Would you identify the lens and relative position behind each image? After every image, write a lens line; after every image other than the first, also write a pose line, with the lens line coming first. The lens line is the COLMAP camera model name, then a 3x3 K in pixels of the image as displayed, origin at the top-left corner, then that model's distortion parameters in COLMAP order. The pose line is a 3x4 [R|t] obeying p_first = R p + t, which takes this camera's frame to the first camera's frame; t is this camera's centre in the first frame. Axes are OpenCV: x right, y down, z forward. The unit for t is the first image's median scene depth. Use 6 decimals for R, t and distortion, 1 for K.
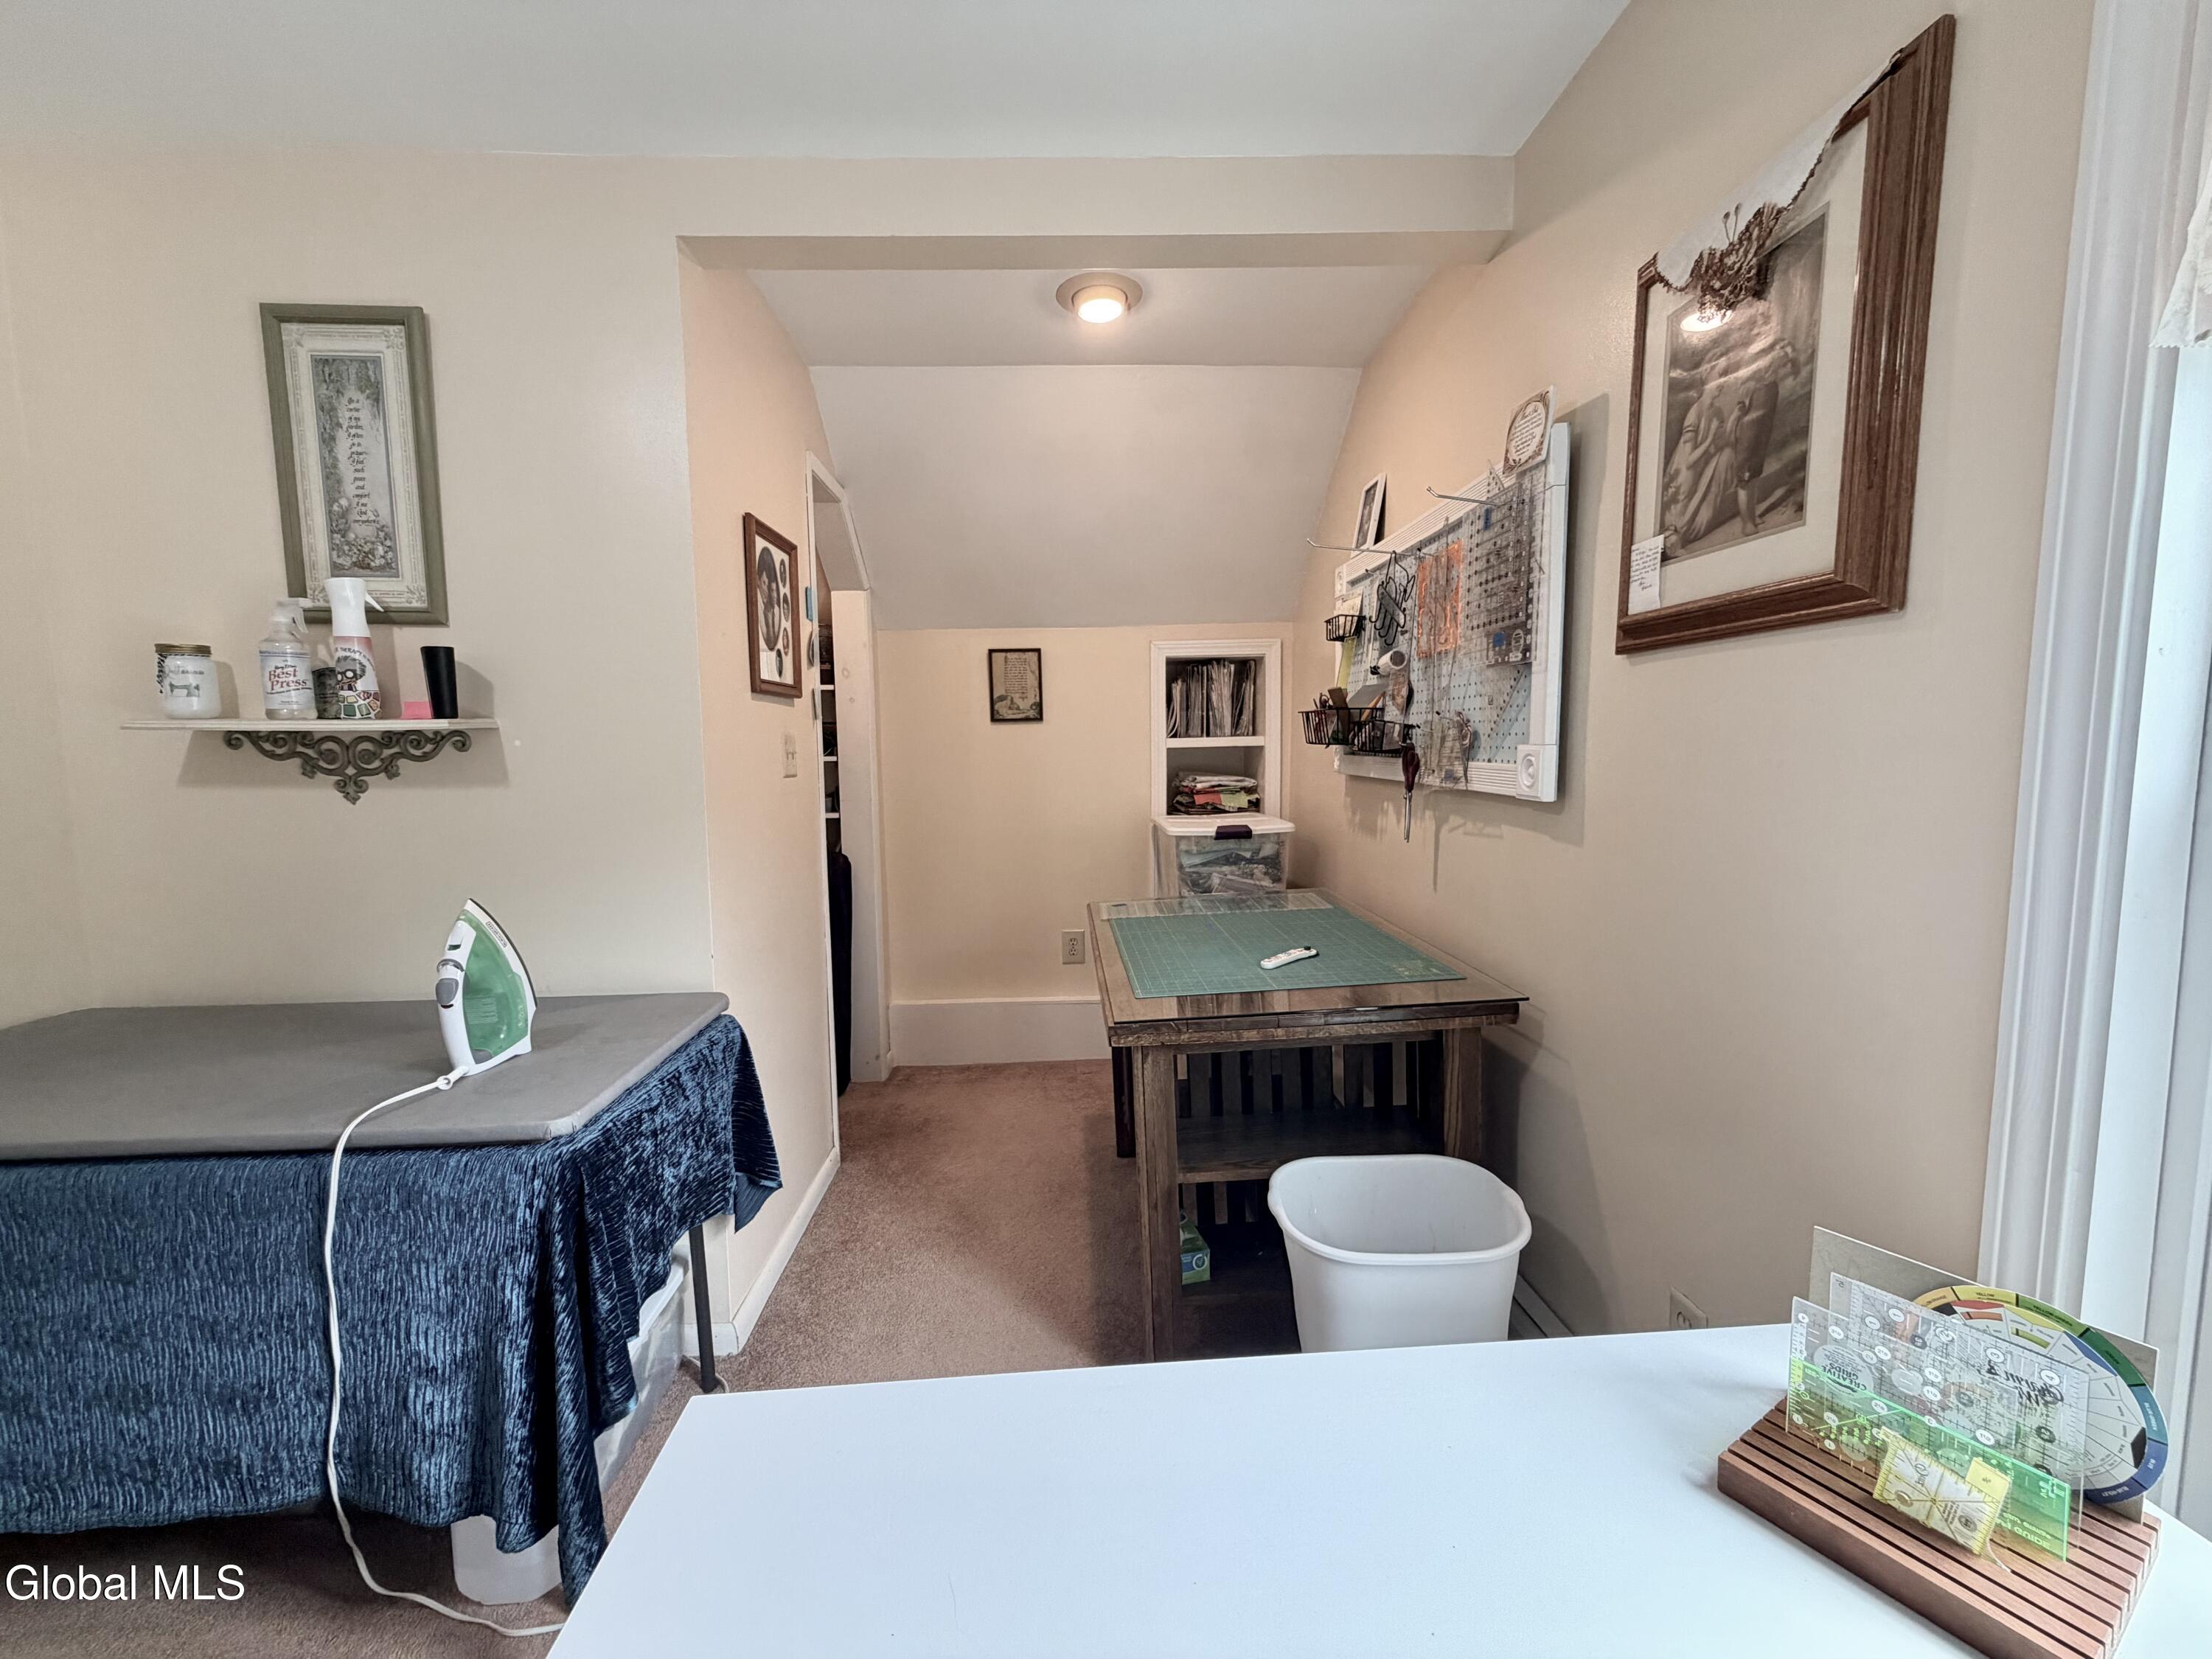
lens RADIAL K [[878.6, 0, 1103.7], [0, 878.6, 834.5], [0, 0, 1]] dist [0.000743, -0.000183]
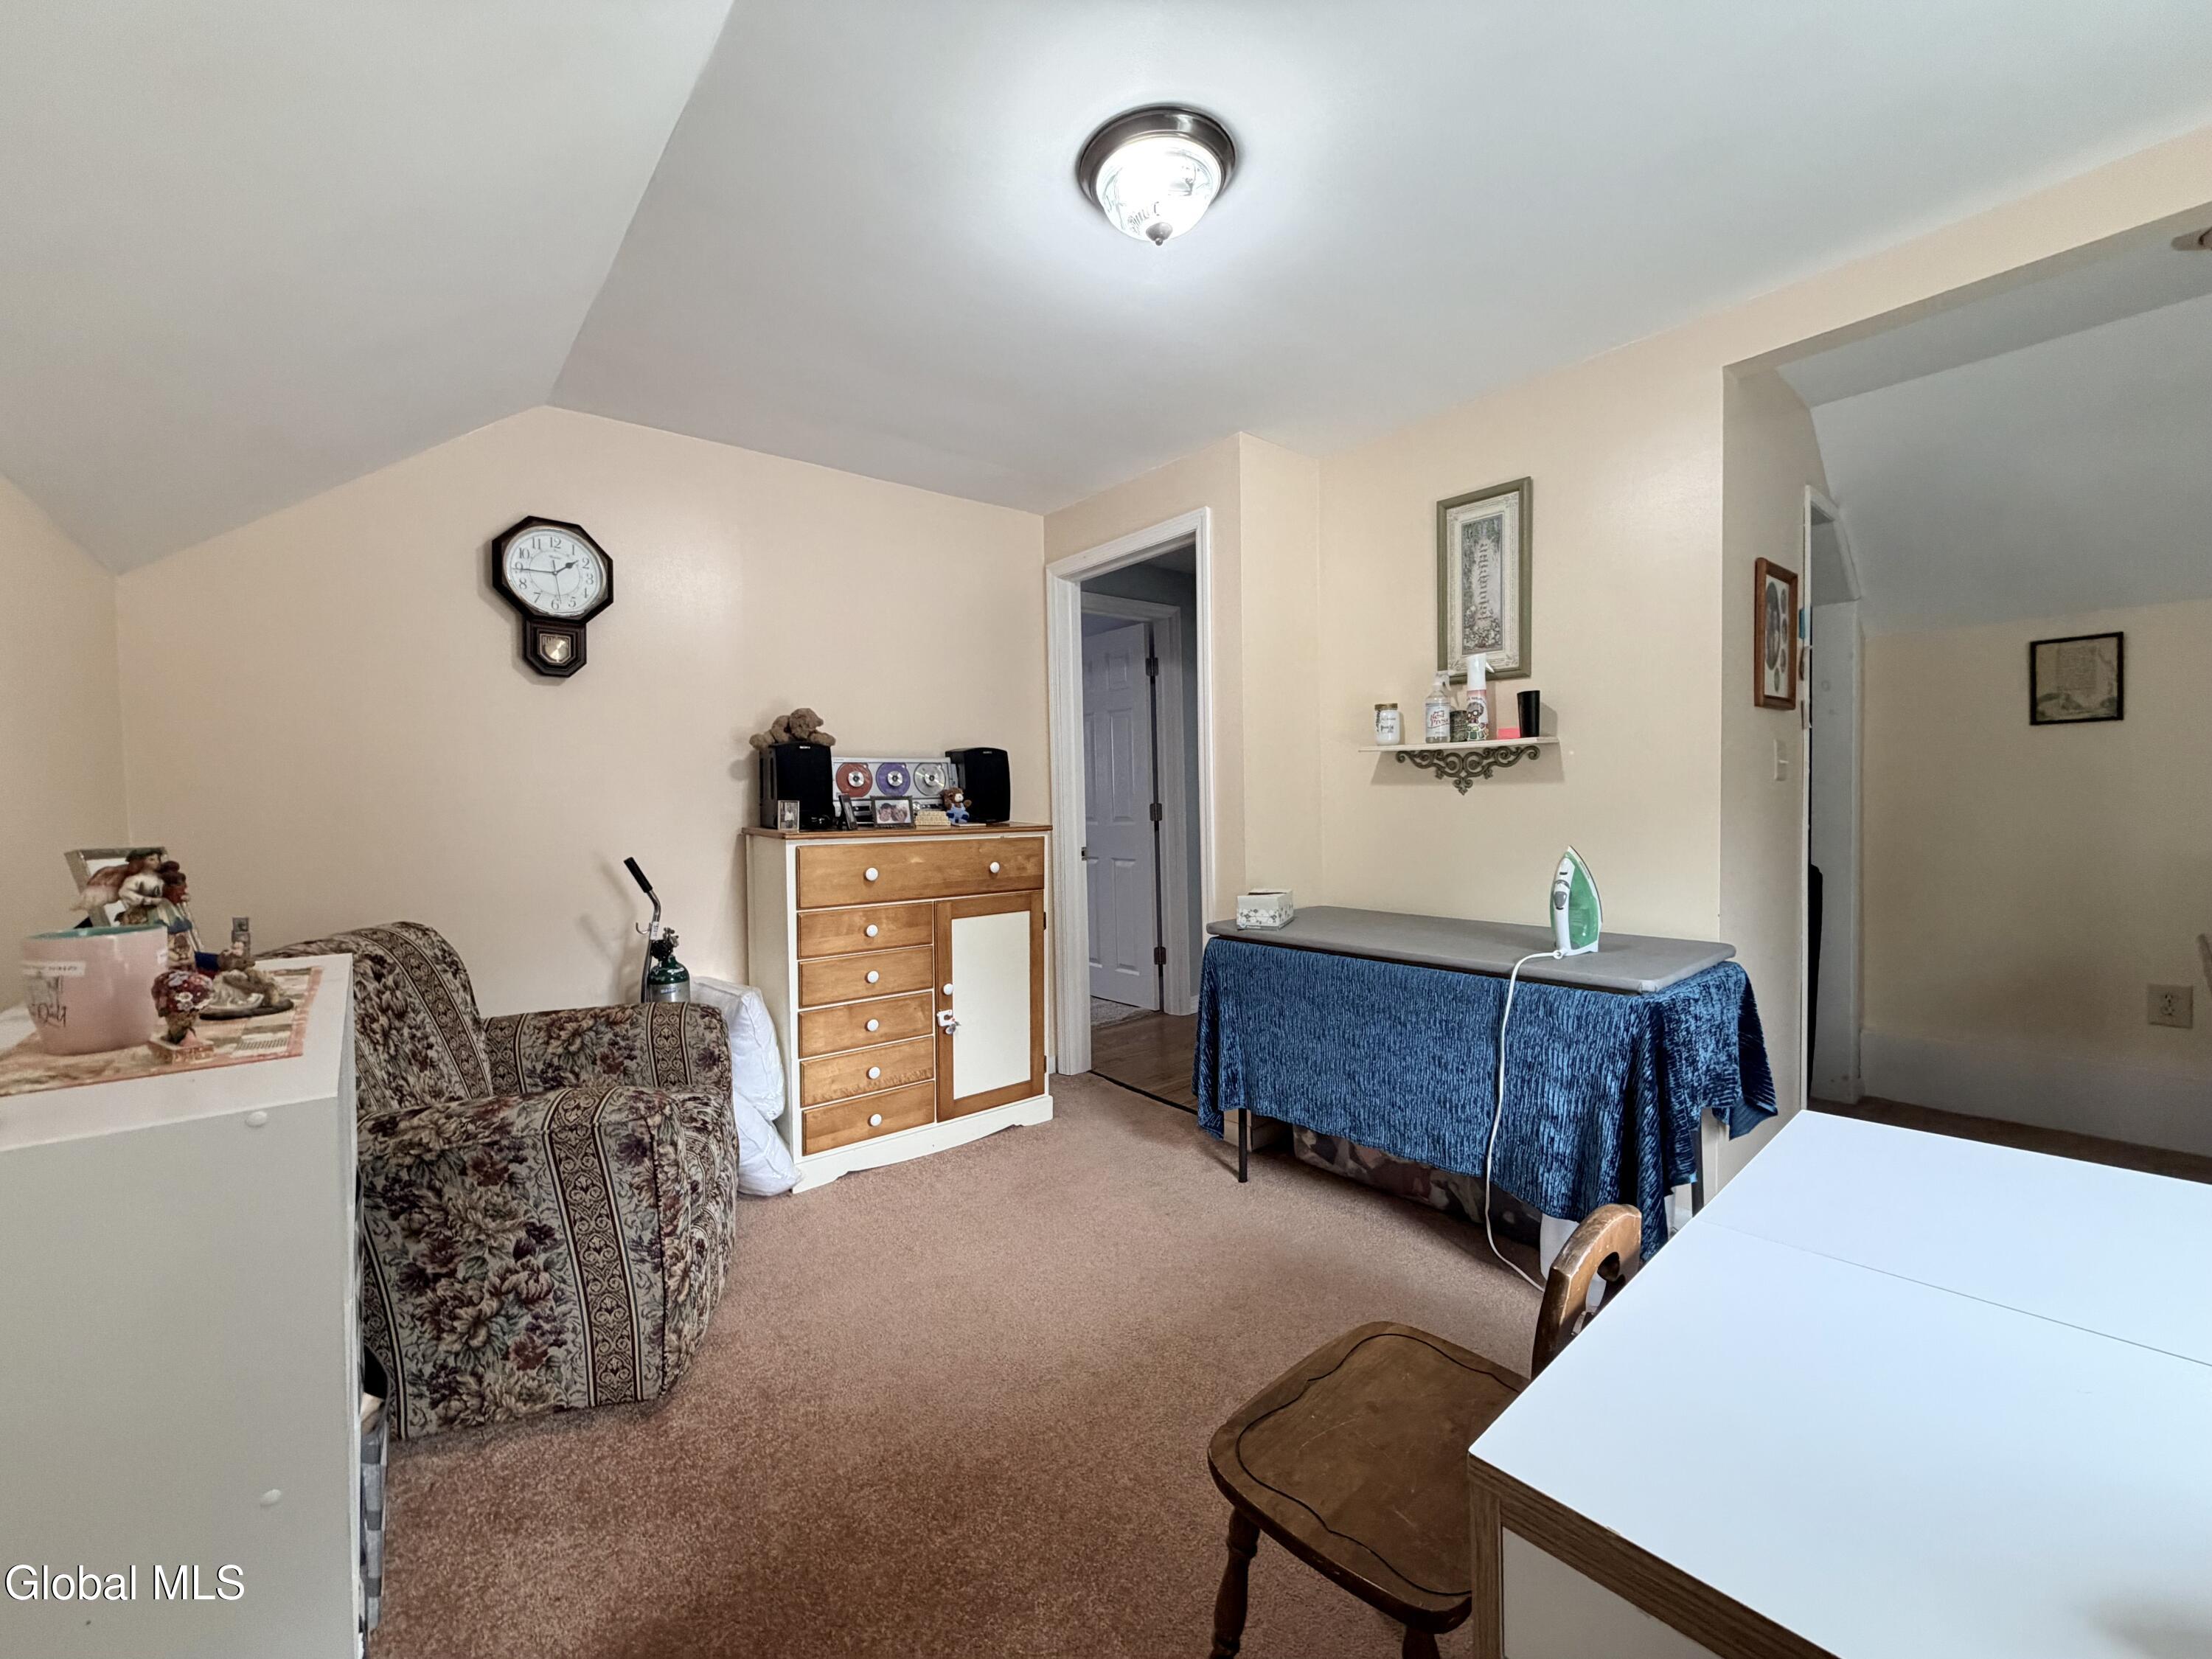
lens RADIAL K [[878.6, 0, 1098.3], [0, 878.6, 821.4], [0, 0, 1]] dist [0.000743, -0.000183]
pose [[0.602411, 0.023534, -0.797839, 0.023083], [-0.066370, 0.997581, -0.020687, 0.095464], [0.795422, 0.065414, 0.602515, -0.509649]]
